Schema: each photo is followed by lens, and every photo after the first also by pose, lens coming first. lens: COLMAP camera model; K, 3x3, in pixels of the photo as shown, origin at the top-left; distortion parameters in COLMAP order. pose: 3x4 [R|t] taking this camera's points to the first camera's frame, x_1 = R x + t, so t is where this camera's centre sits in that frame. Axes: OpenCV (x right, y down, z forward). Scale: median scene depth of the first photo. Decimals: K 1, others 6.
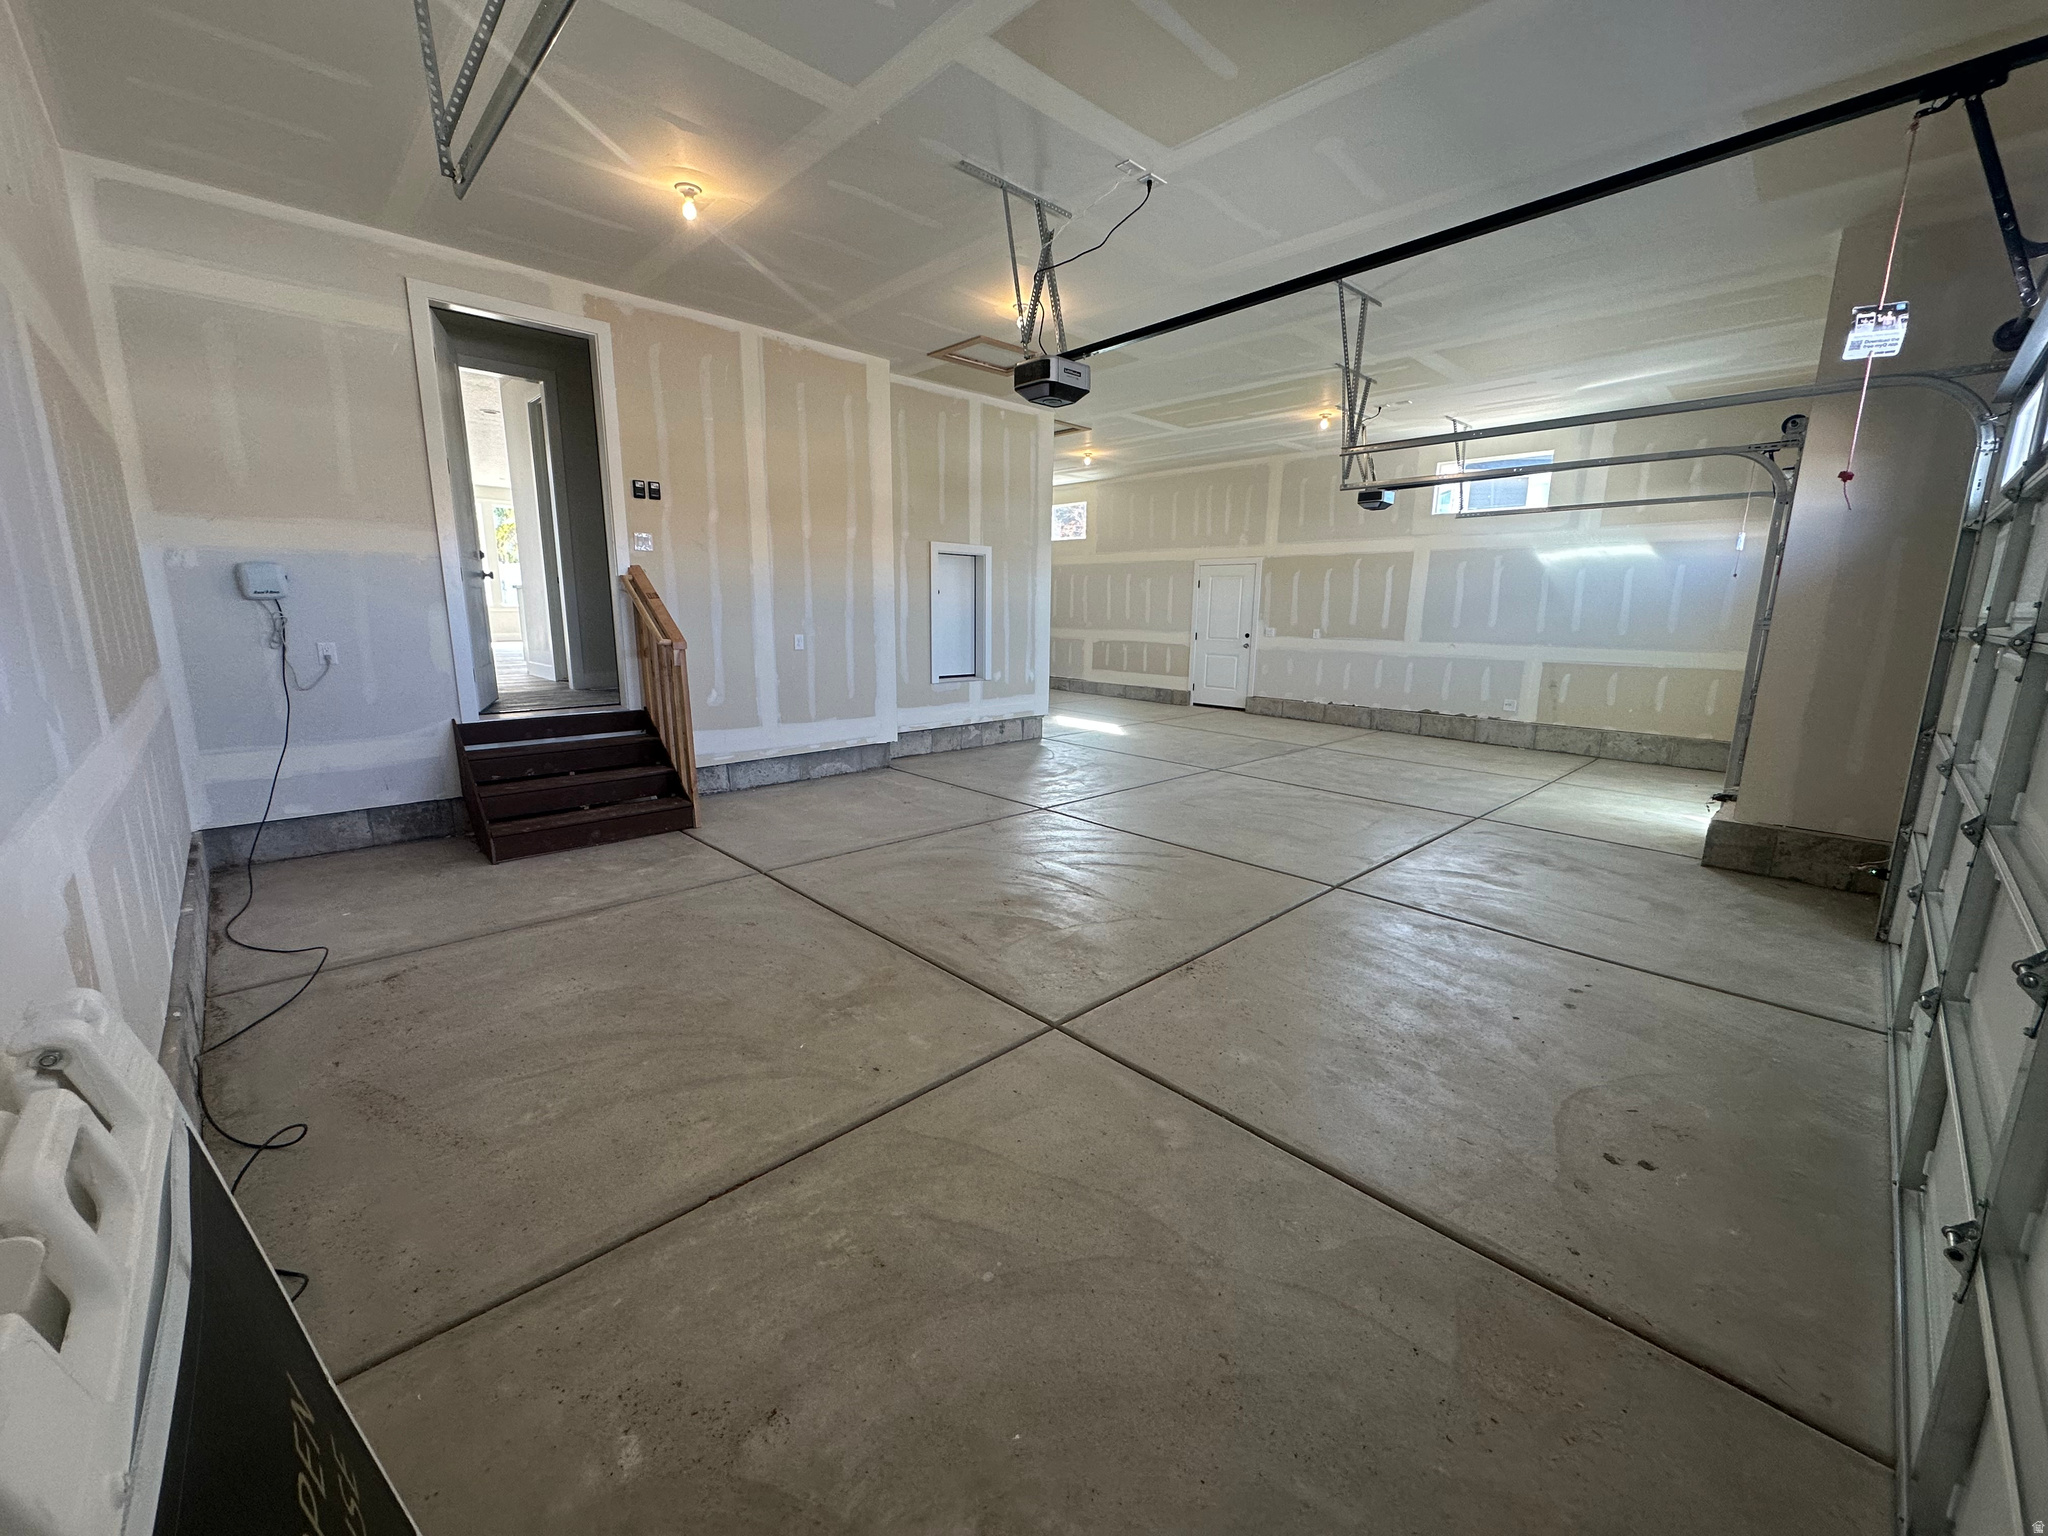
lens RADIAL K [[814.7, 0, 1024.0], [0, 814.7, 768.0], [0, 0, 1]] dist [0.000772, 0.000001]
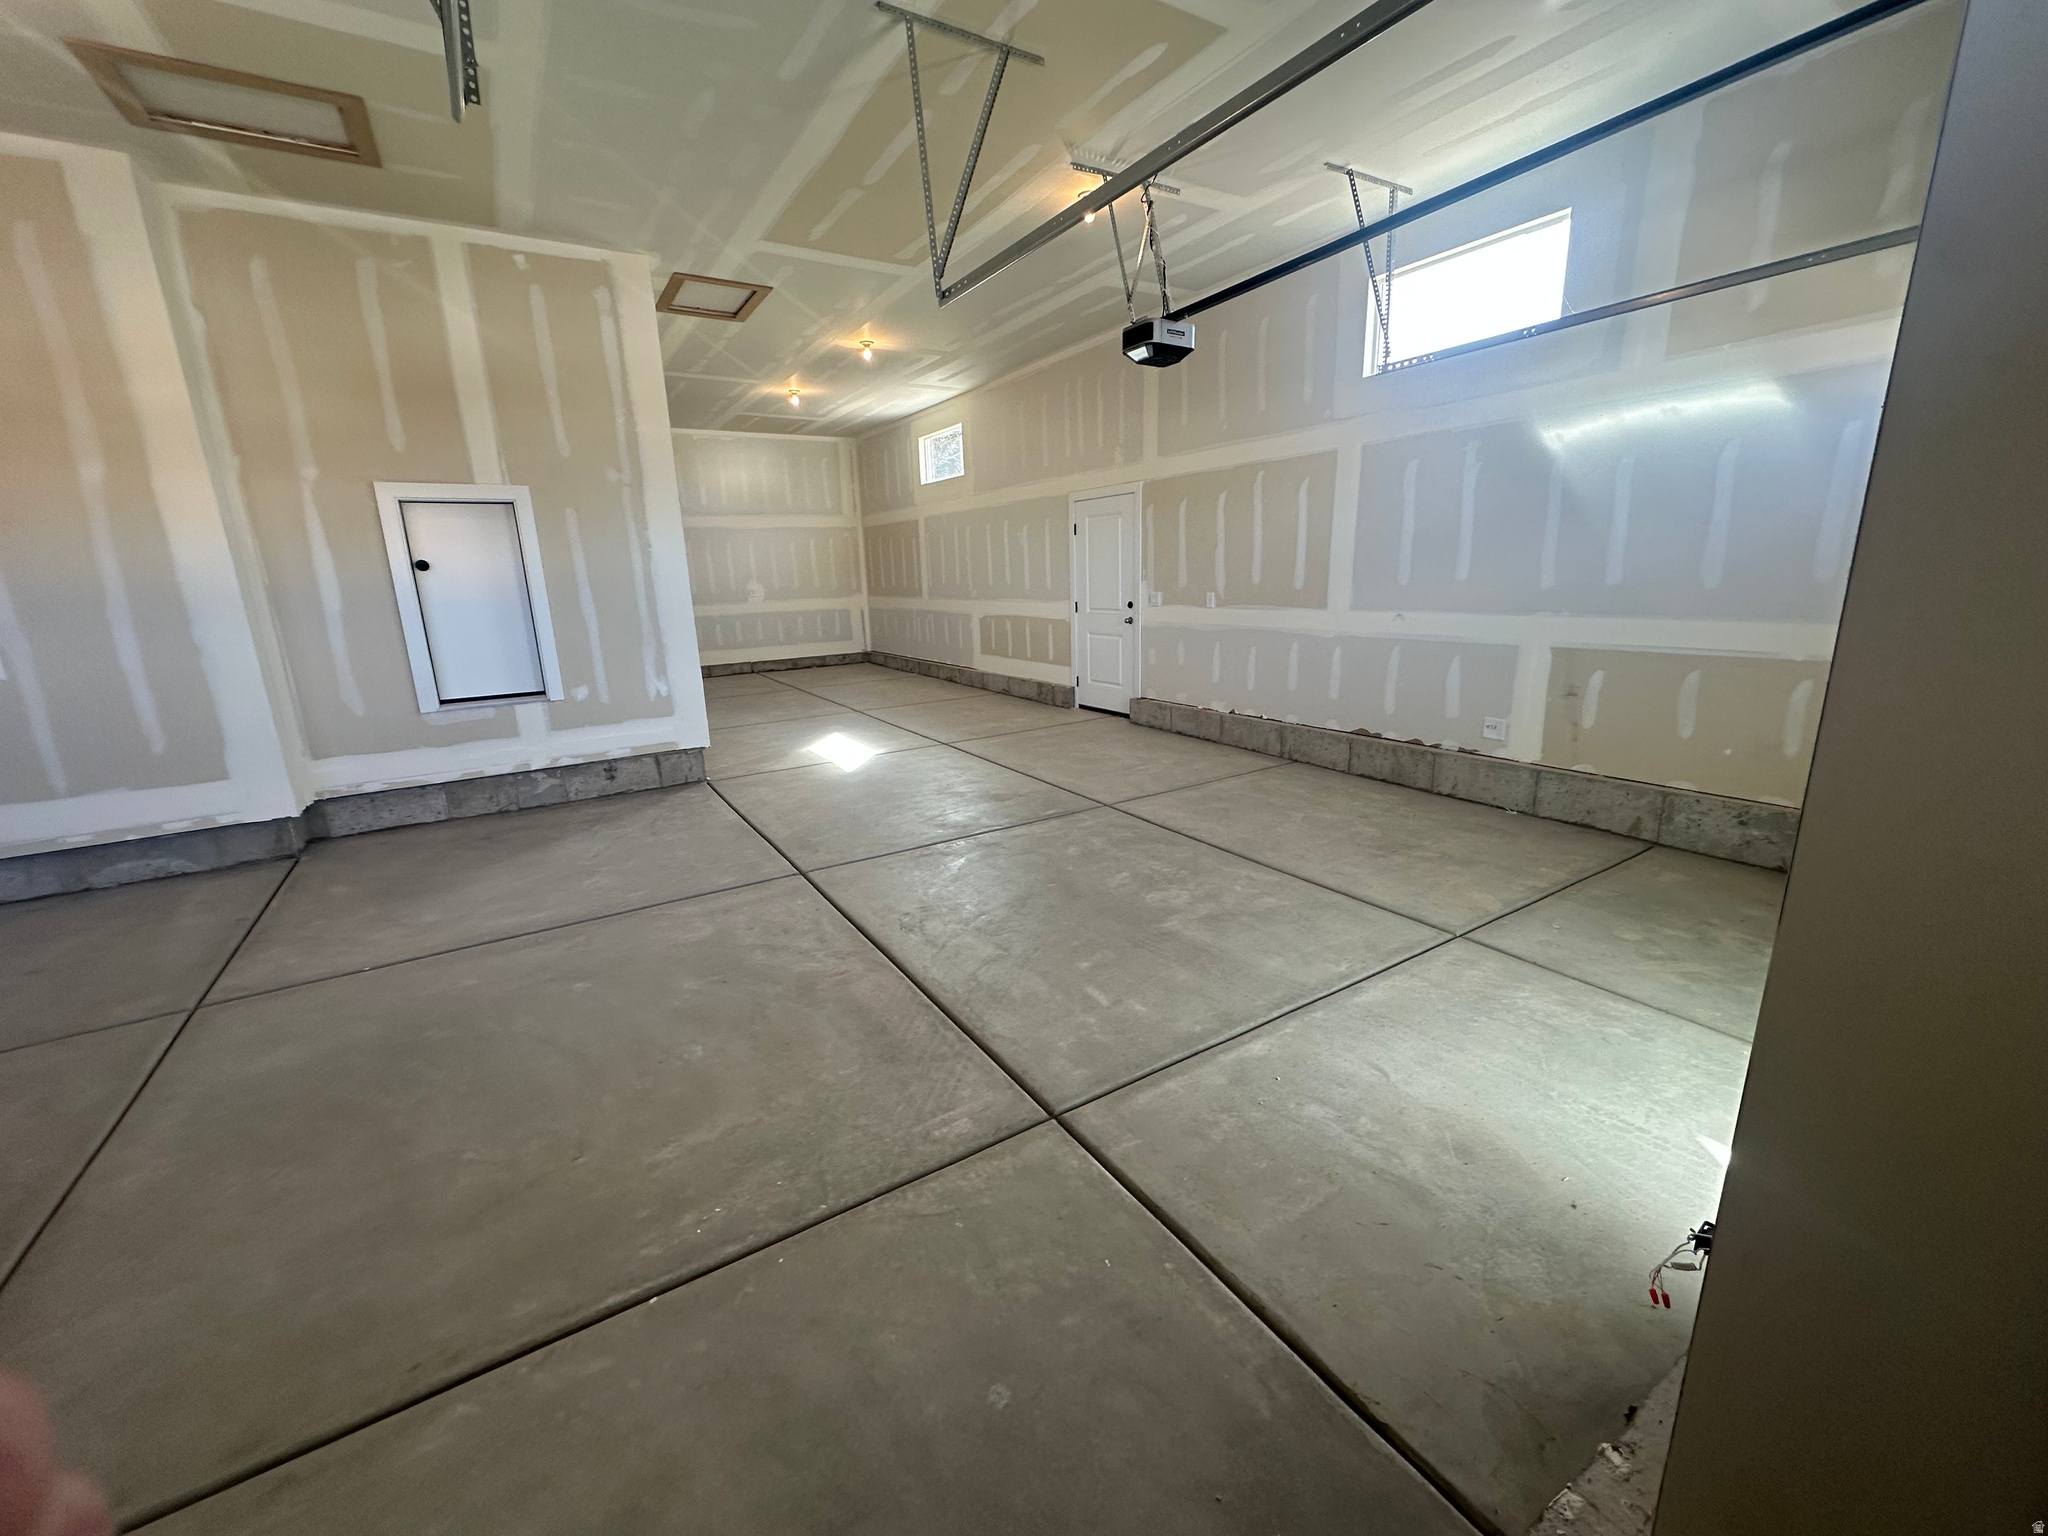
lens RADIAL K [[811.2, 0, 1024.0], [0, 811.2, 768.0], [0, 0, 1]] dist [-0.004090, -0.000182]
pose [[0.977306, 0.006291, -0.211739, 0.380954], [0.003529, 0.998937, 0.045967, -0.071237], [0.211803, -0.045671, 0.976245, 0.391721]]
